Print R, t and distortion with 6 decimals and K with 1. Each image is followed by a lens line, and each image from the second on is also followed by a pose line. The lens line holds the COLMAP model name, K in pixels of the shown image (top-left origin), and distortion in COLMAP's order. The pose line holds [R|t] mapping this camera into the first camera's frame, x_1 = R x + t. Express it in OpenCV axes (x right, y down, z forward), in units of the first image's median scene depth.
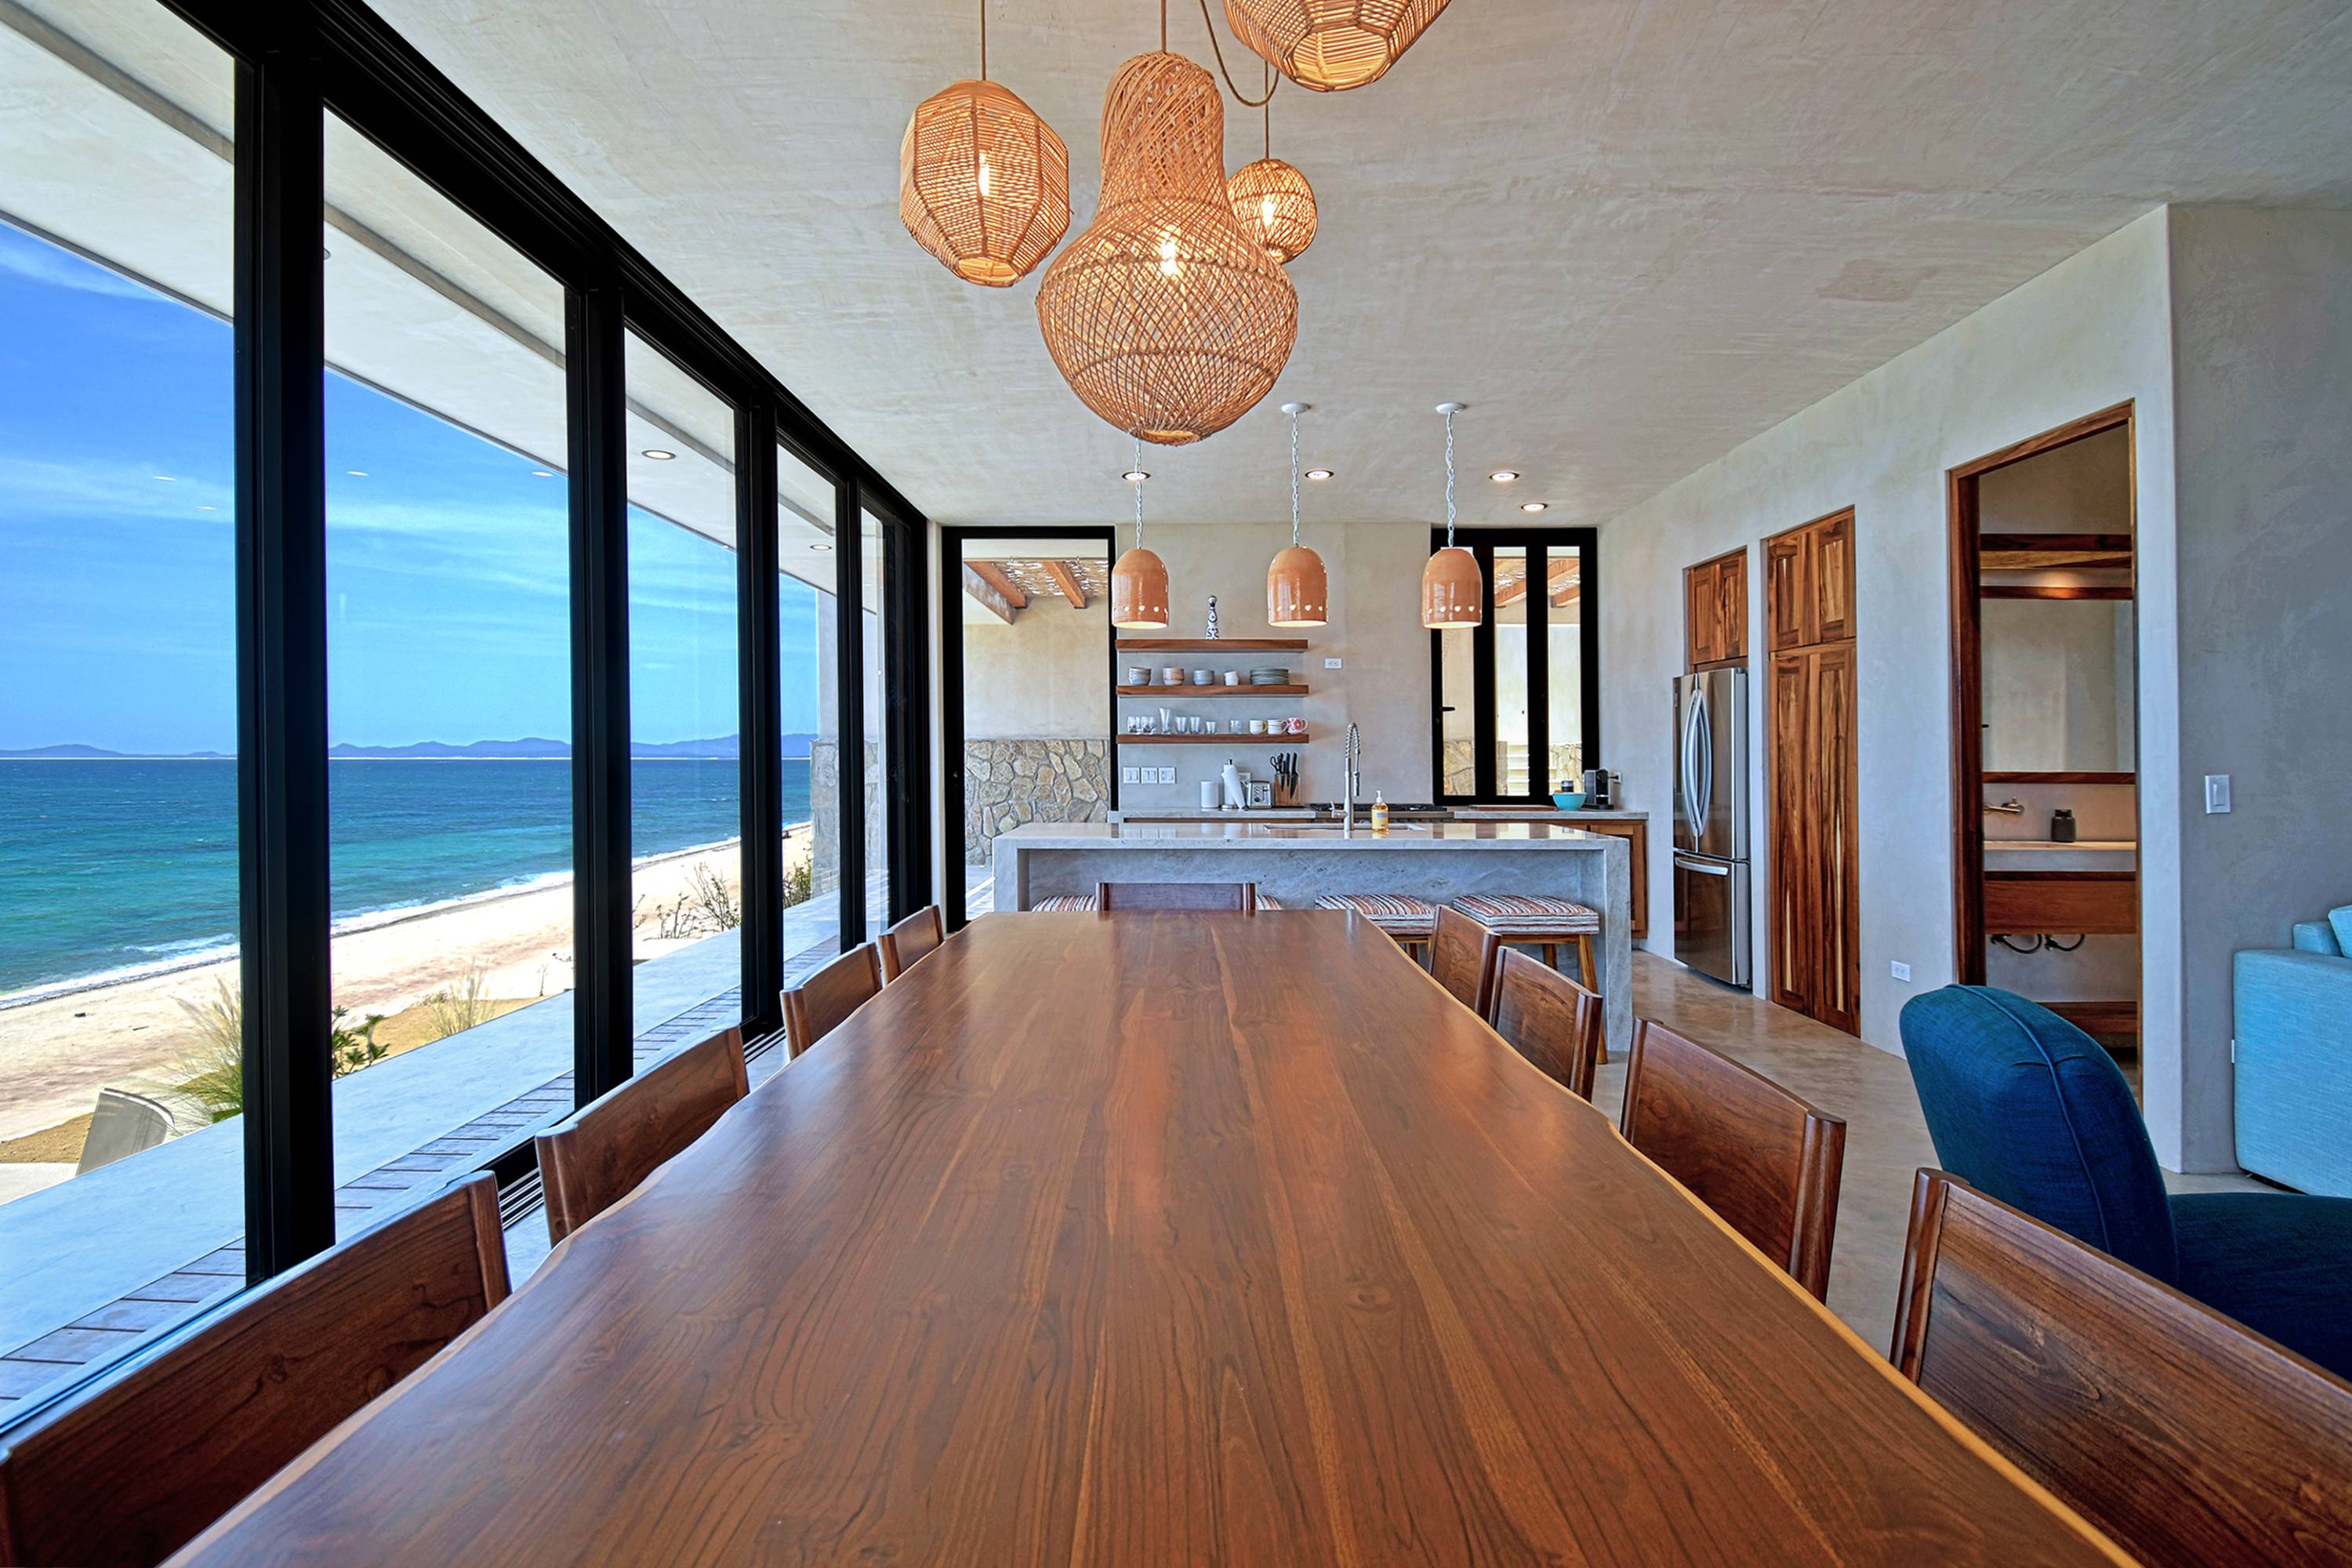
lens RADIAL K [[1120.1, 0, 1176.0], [0, 1120.1, 784.0], [0, 0, 1]] dist [-0.002970, -0.000738]
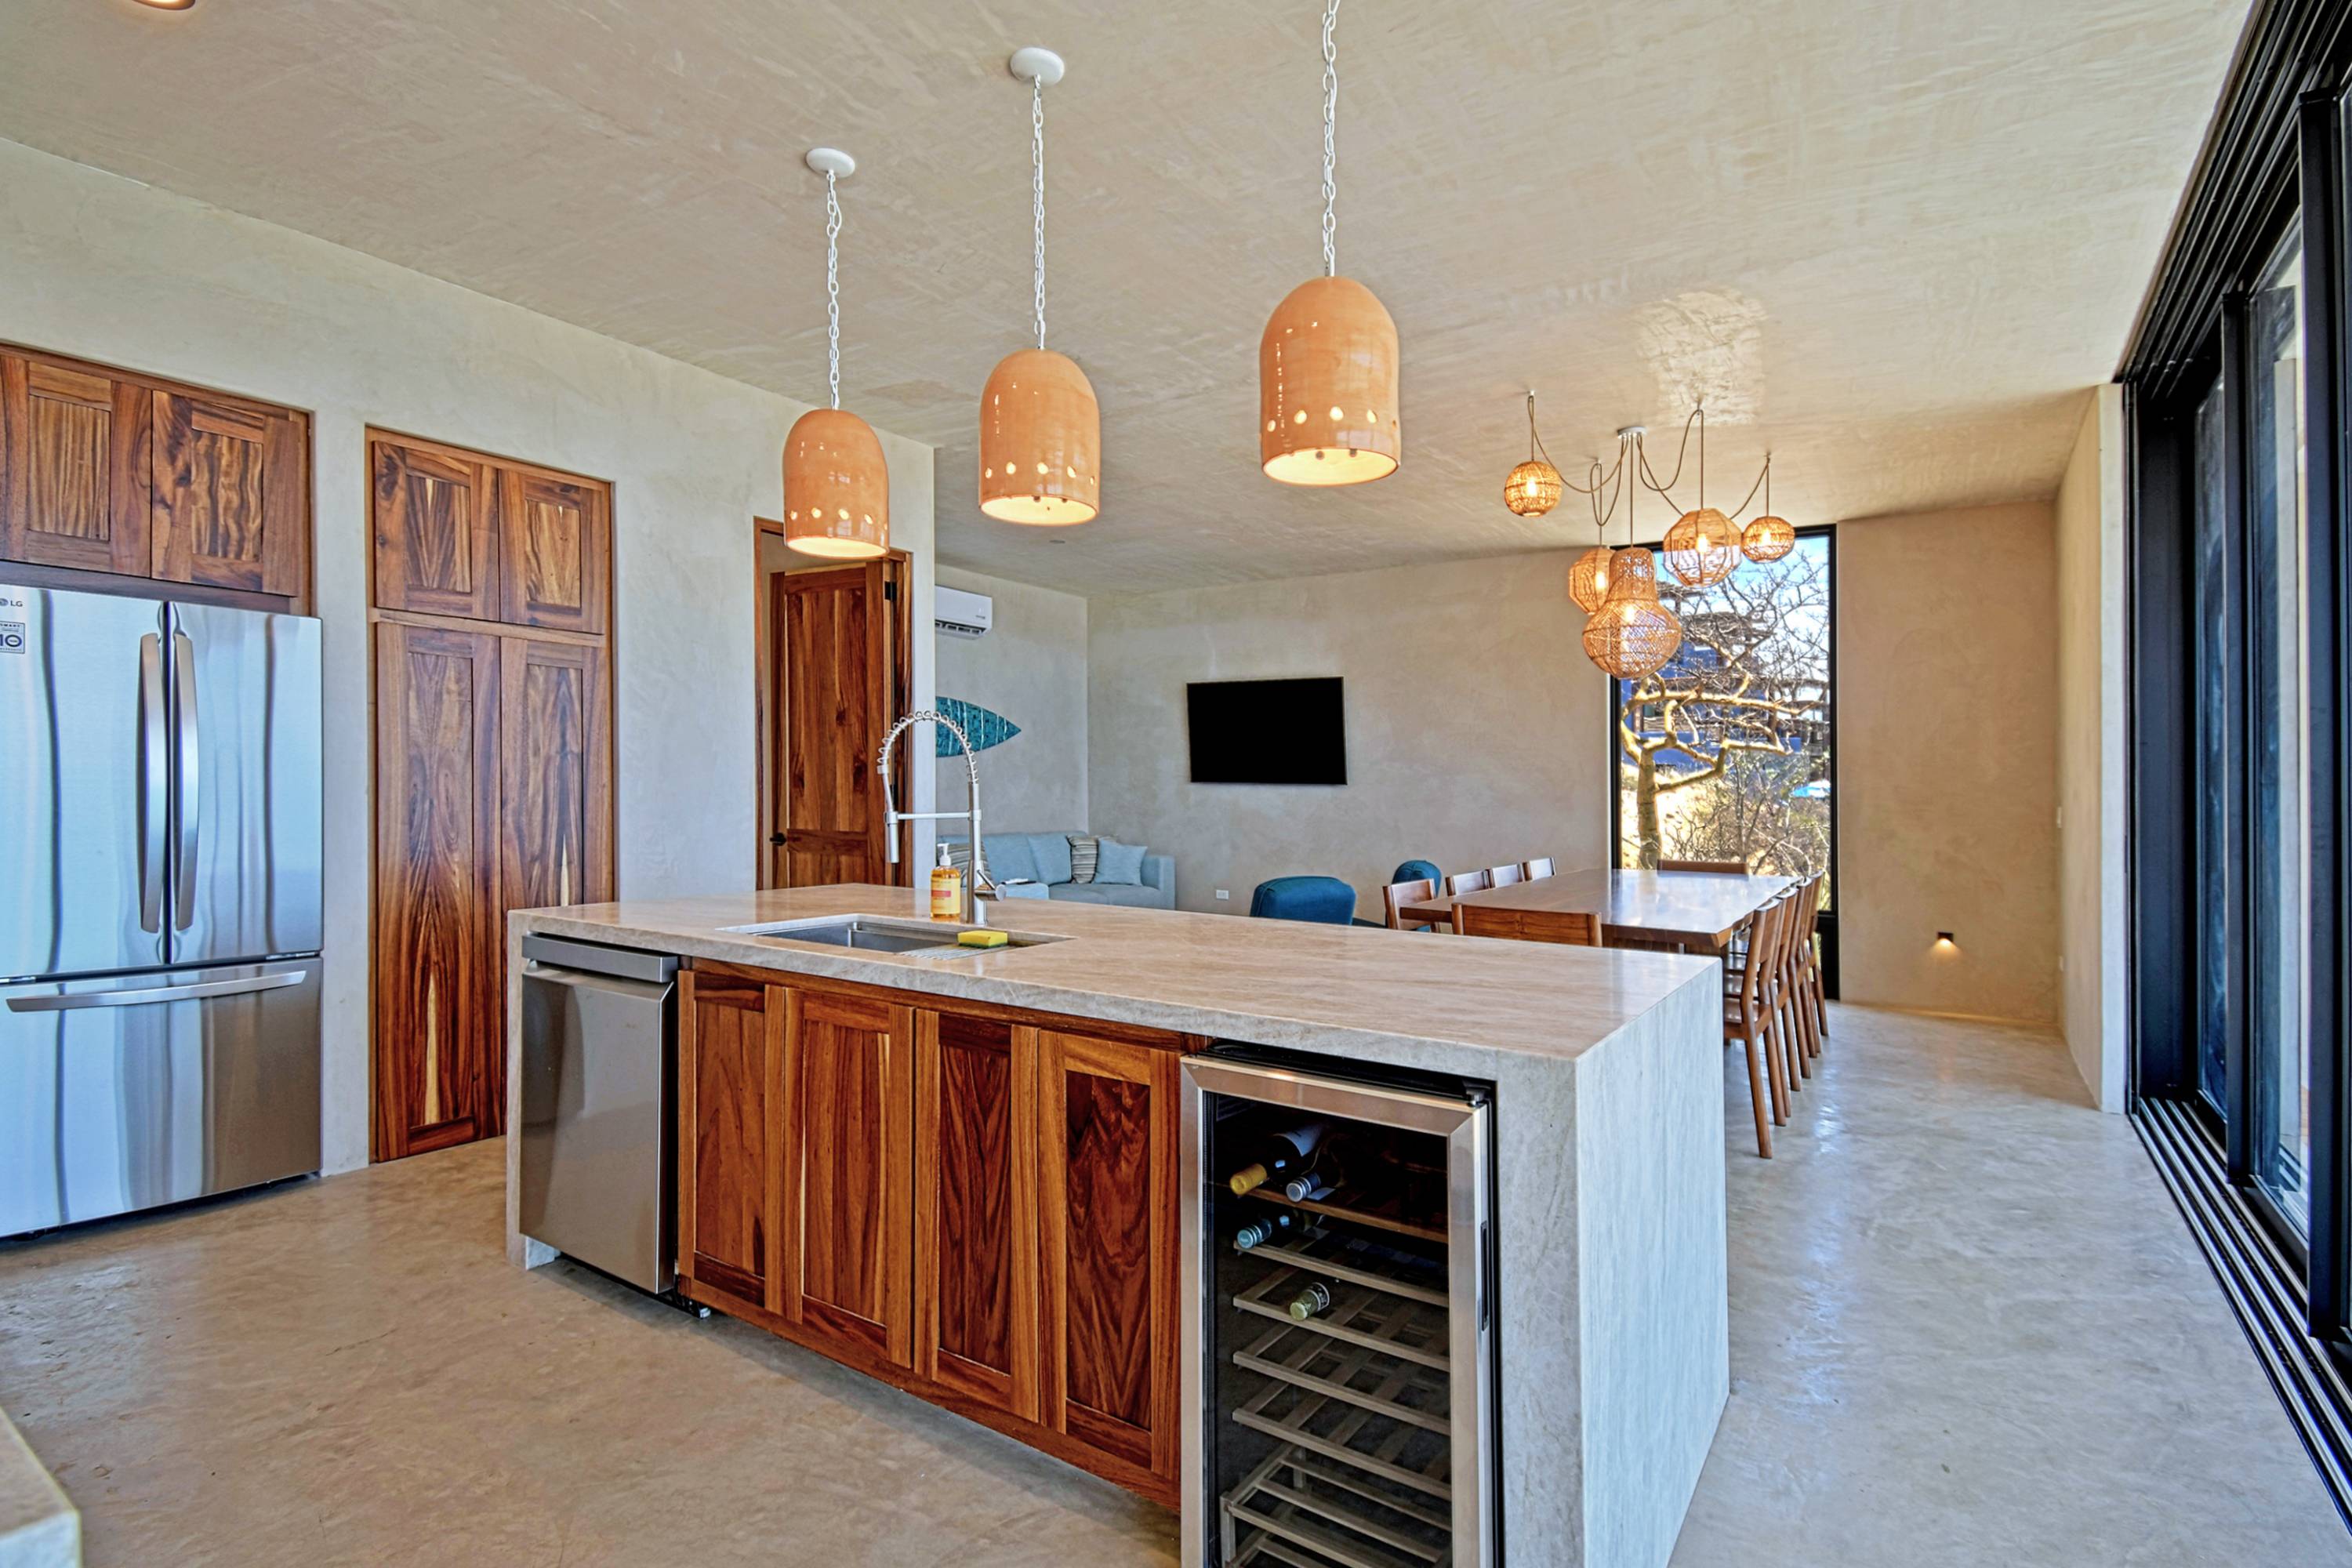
lens RADIAL K [[1120.1, 0, 1176.0], [0, 1120.1, 784.0], [0, 0, 1]] dist [-0.002970, -0.000738]
pose [[-0.857489, 0.000145, 0.514502, -0.193955], [0.014627, 0.999603, 0.024095, -0.030342], [-0.514294, 0.028187, -0.857151, 1.434620]]
